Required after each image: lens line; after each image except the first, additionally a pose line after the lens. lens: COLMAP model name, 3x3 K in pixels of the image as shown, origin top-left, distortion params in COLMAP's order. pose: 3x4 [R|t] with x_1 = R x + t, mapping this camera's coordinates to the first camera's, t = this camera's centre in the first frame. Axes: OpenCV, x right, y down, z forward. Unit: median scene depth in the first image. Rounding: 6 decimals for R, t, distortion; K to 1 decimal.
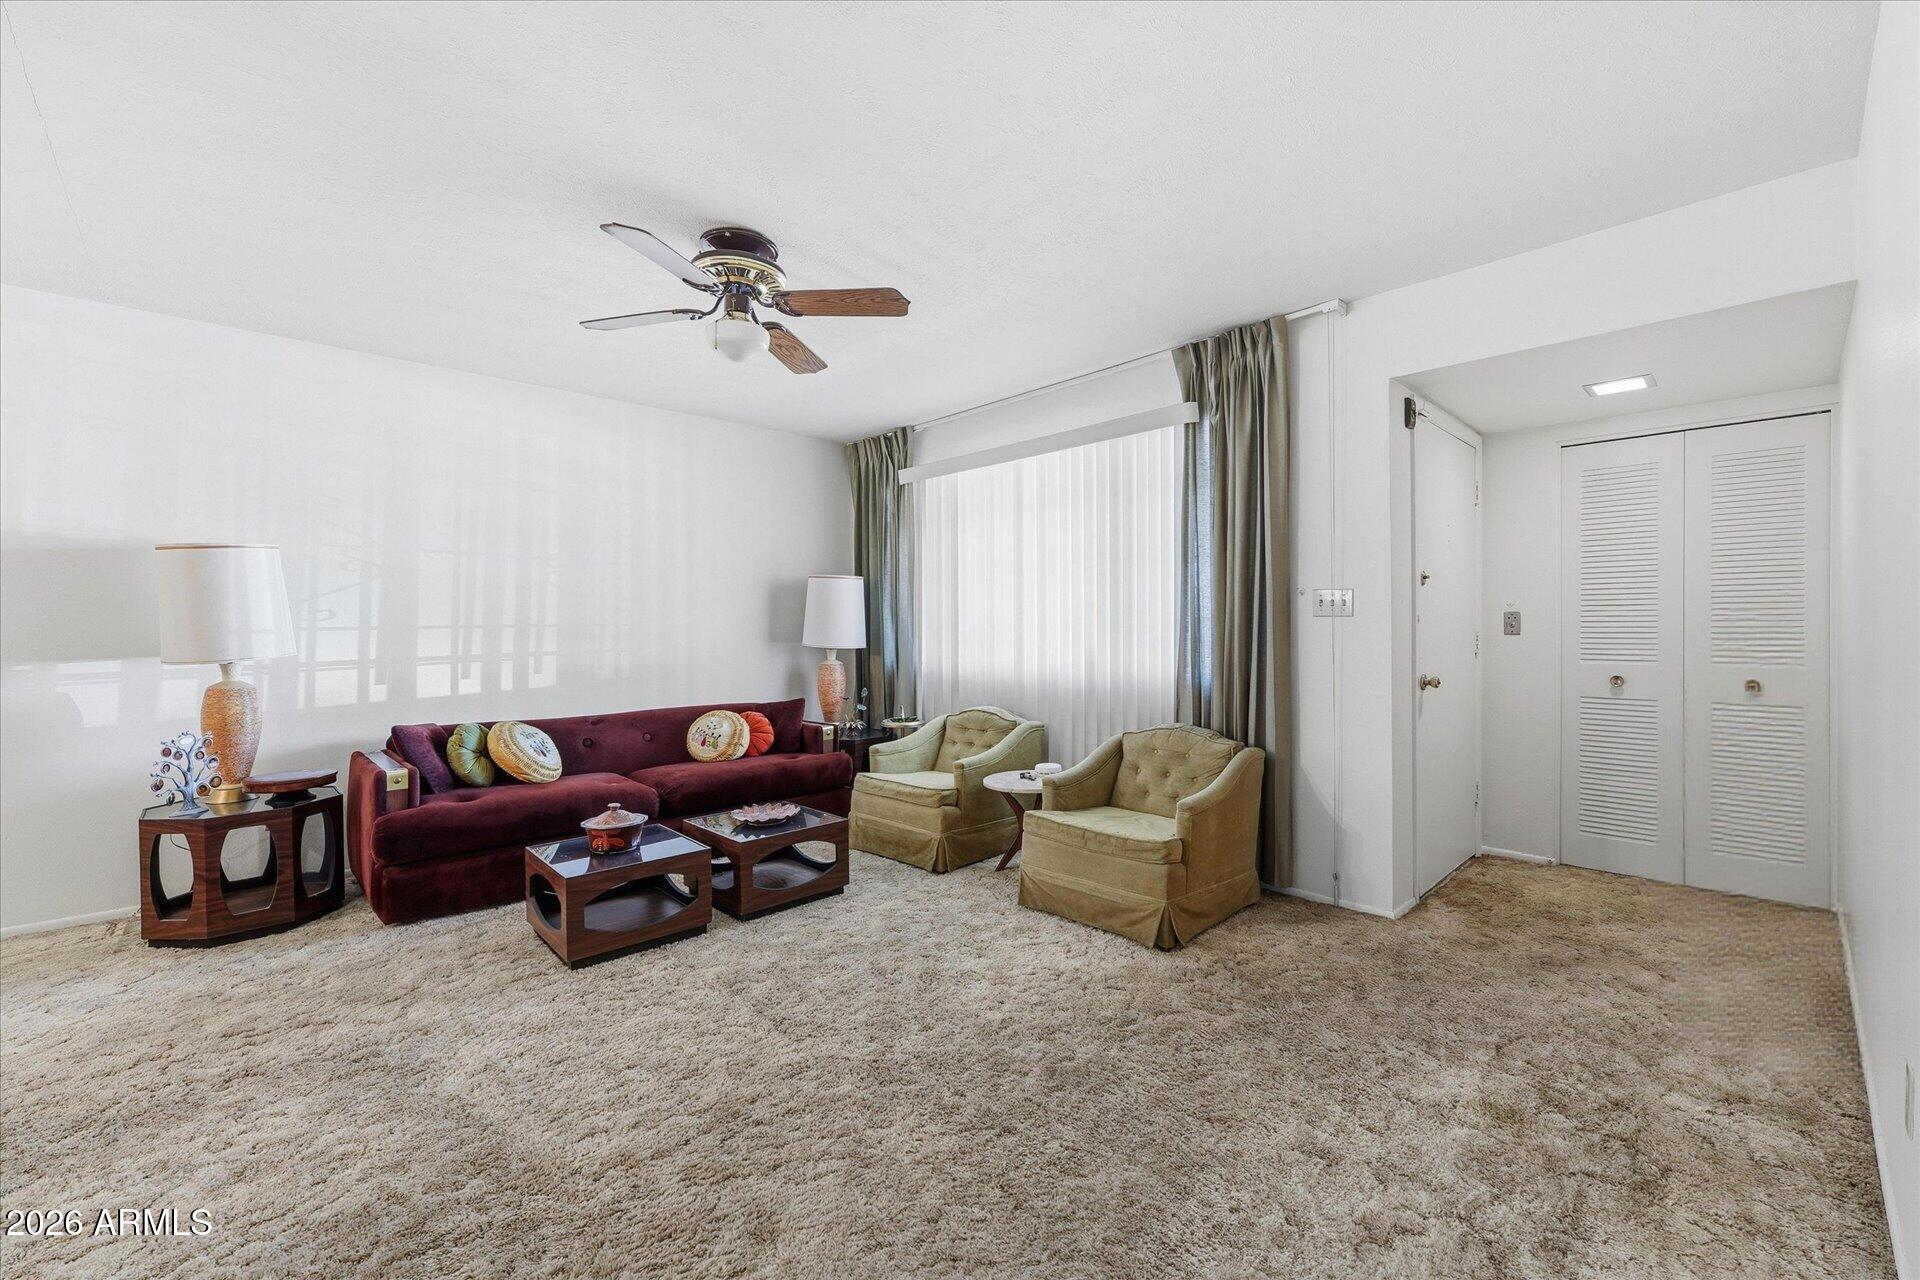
lens RADIAL K [[787.5, 0, 963.6], [0, 787.5, 640.1], [0, 0, 1]] dist [0.005615, -0.000328]
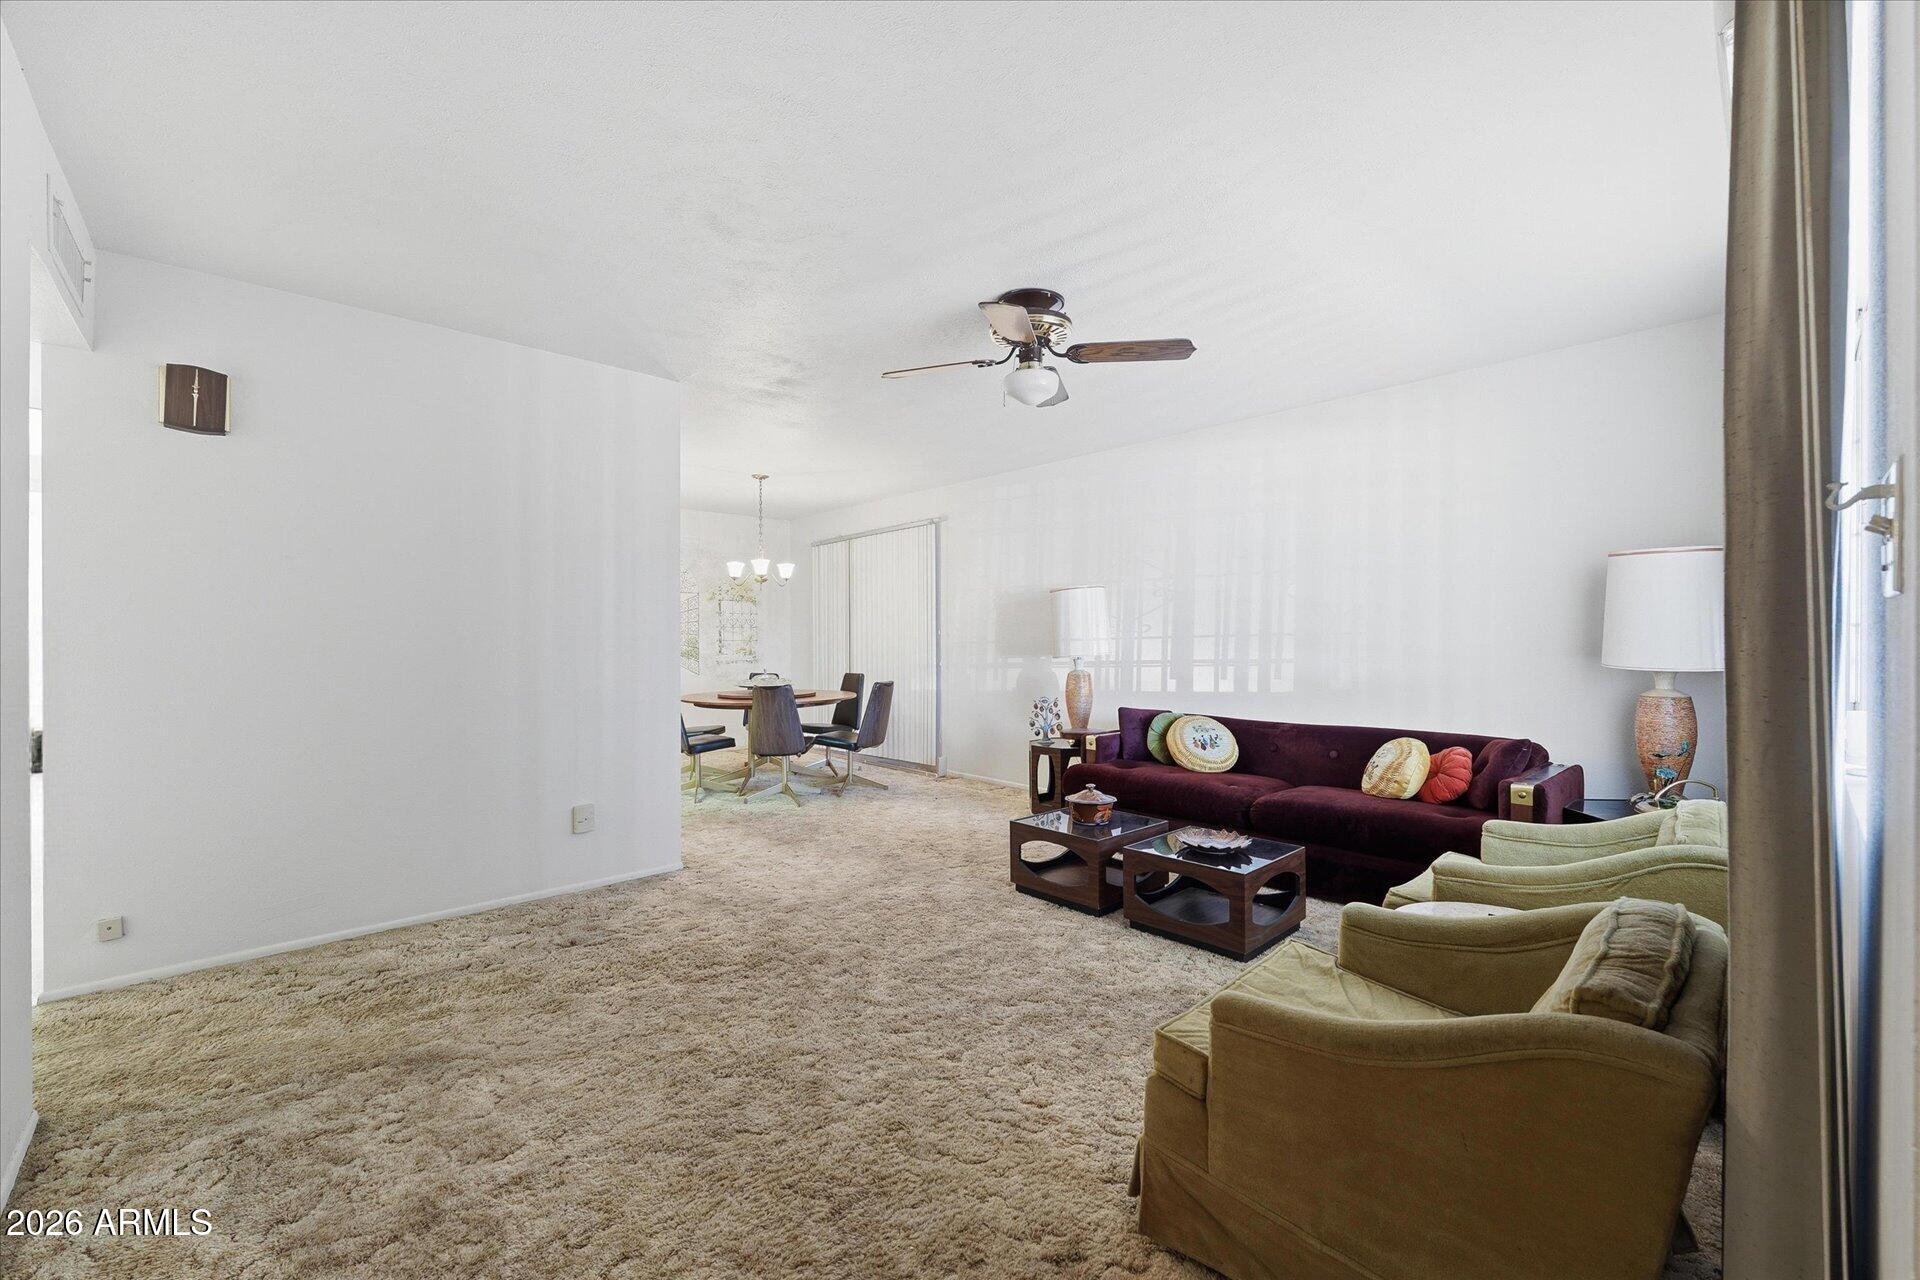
lens RADIAL K [[787.5, 0, 956.6], [0, 787.5, 642.0], [0, 0, 1]] dist [0.005615, -0.000328]
pose [[-0.020737, 0.005850, -0.999768, 0.634518], [-0.011490, 0.999915, 0.006090, -0.011544], [0.999719, 0.011613, -0.020668, 0.681260]]
